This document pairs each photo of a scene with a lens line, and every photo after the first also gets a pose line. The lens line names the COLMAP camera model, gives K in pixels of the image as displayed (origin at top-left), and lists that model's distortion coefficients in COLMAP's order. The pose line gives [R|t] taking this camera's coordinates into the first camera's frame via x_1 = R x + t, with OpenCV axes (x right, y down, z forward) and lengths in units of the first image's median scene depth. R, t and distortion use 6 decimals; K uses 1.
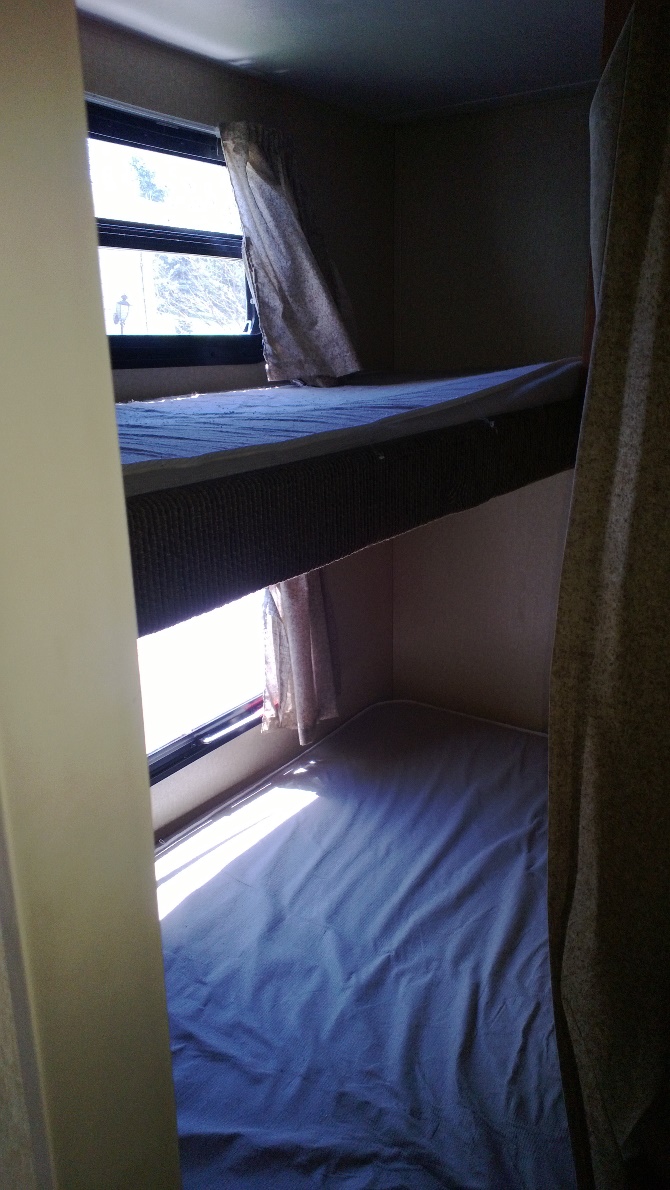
lens RADIAL K [[894.3, 0, 332.2], [0, 894.3, 624.9], [0, 0, 1]] dist [0.211737, -0.396320]
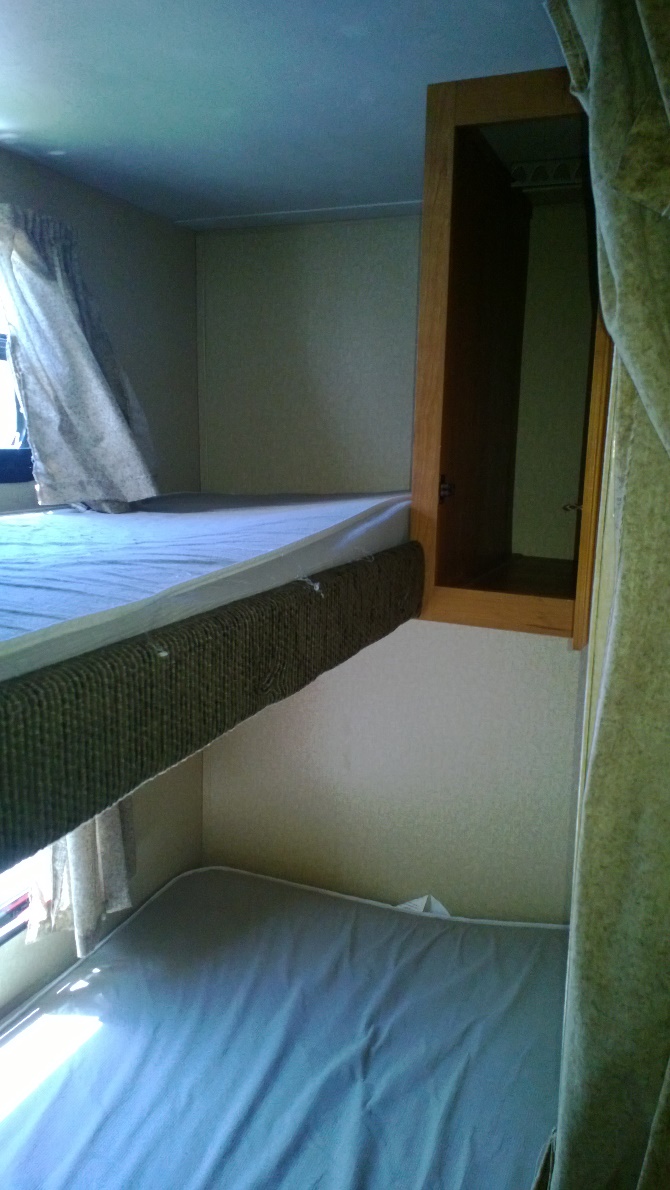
lens RADIAL K [[894.3, 0, 332.2], [0, 894.3, 624.9], [0, 0, 1]] dist [0.211737, -0.396320]
pose [[0.979612, 0.000204, 0.200898, 0.022137], [0.021764, 0.994006, -0.107134, -0.067246], [-0.199715, 0.109322, 0.973736, 0.159748]]
